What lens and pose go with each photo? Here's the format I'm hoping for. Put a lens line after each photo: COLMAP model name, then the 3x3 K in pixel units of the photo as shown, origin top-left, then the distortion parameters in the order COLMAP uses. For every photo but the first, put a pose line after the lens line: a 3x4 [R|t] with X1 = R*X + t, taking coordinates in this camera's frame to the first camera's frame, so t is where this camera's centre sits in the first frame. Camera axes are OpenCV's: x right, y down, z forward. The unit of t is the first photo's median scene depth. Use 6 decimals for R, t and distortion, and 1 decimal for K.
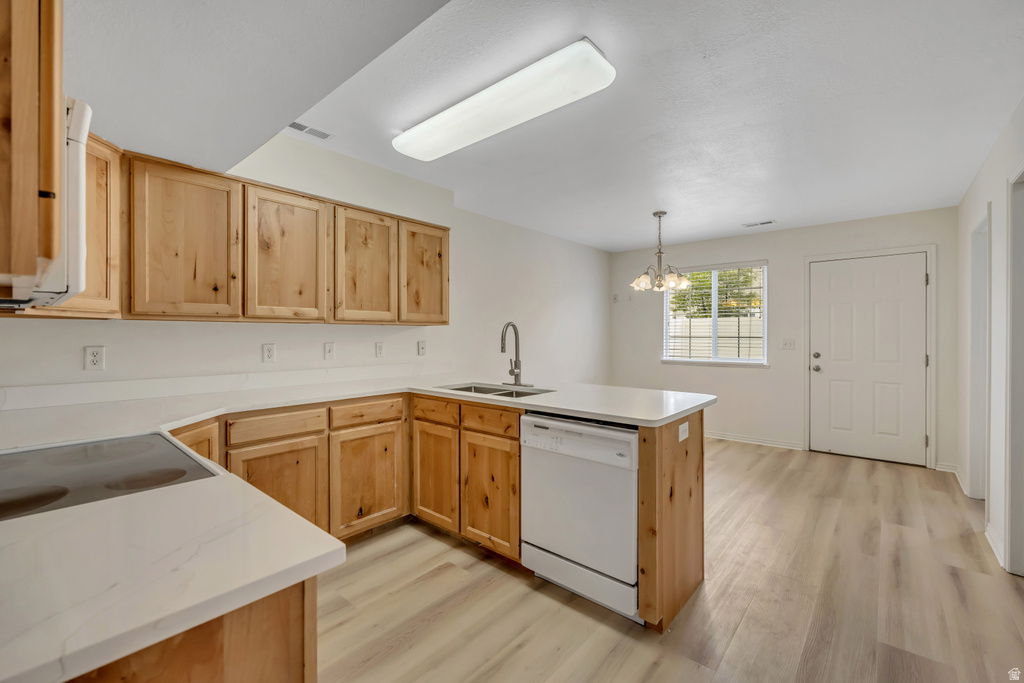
lens RADIAL K [[430.0, 0, 511.4], [0, 430.0, 339.9], [0, 0, 1]] dist [-0.002112, -0.000096]
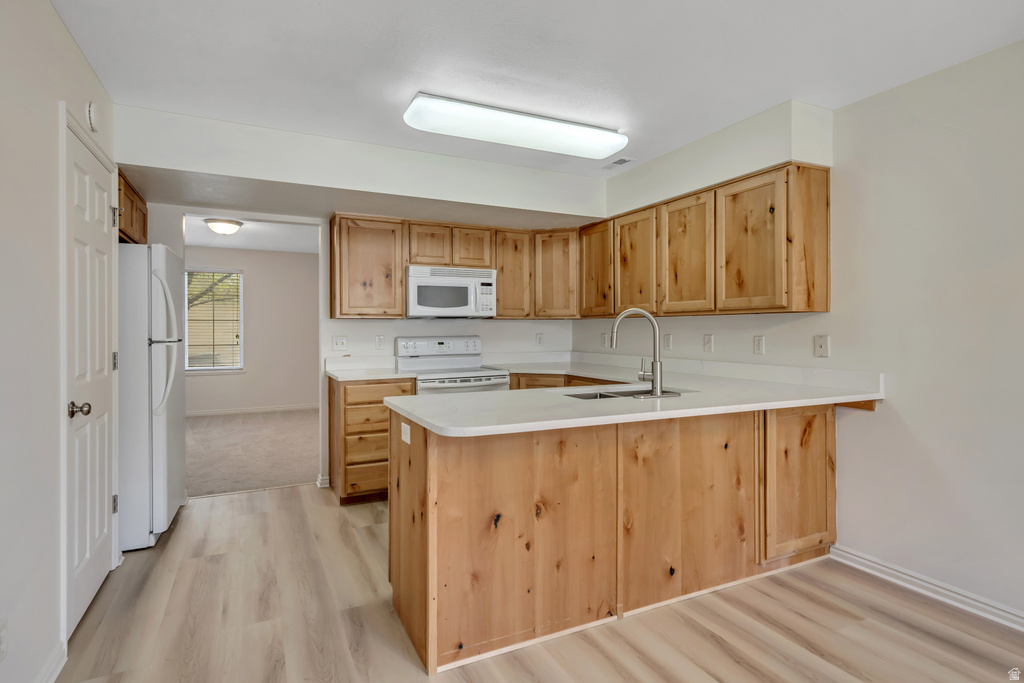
lens RADIAL K [[544.2, 0, 511.4], [0, 544.2, 331.9], [0, 0, 1]] dist [0.034097, 0.000876]
pose [[-0.377027, 0.010420, -0.926144, 0.683590], [-0.000254, 0.999936, 0.011353, -0.010345], [0.926202, 0.004516, -0.377000, 0.807352]]
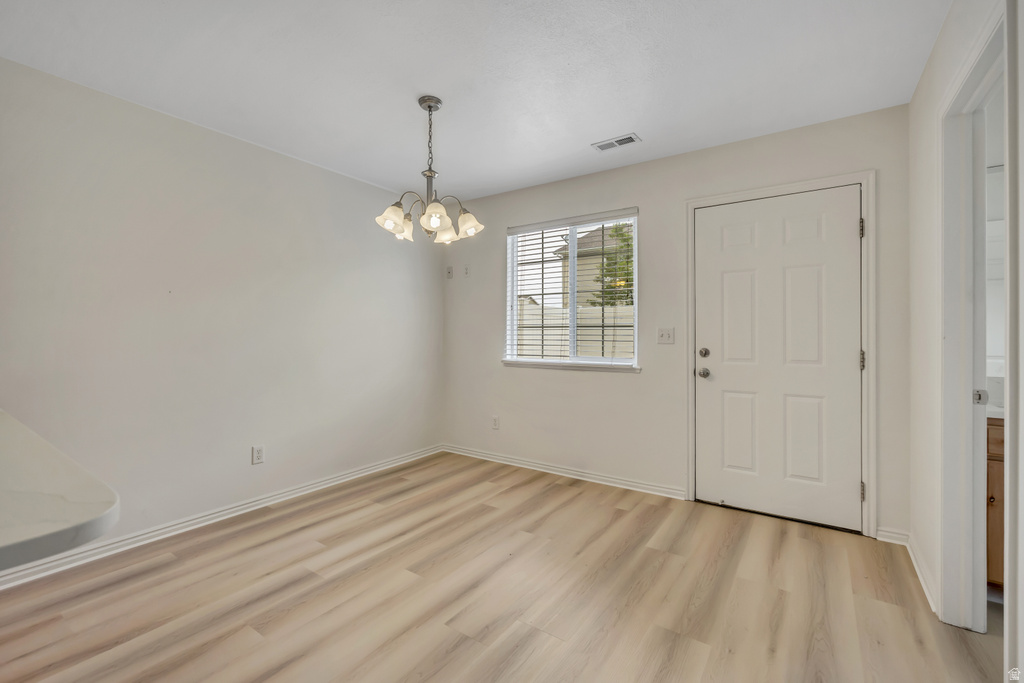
lens RADIAL K [[430.0, 0, 517.3], [0, 430.0, 337.8], [0, 0, 1]] dist [-0.002112, -0.000096]
pose [[0.994210, -0.000048, 0.107456, 0.420610], [0.000496, 0.999991, -0.004136, 0.018936], [-0.107455, 0.004165, 0.994201, 0.452270]]
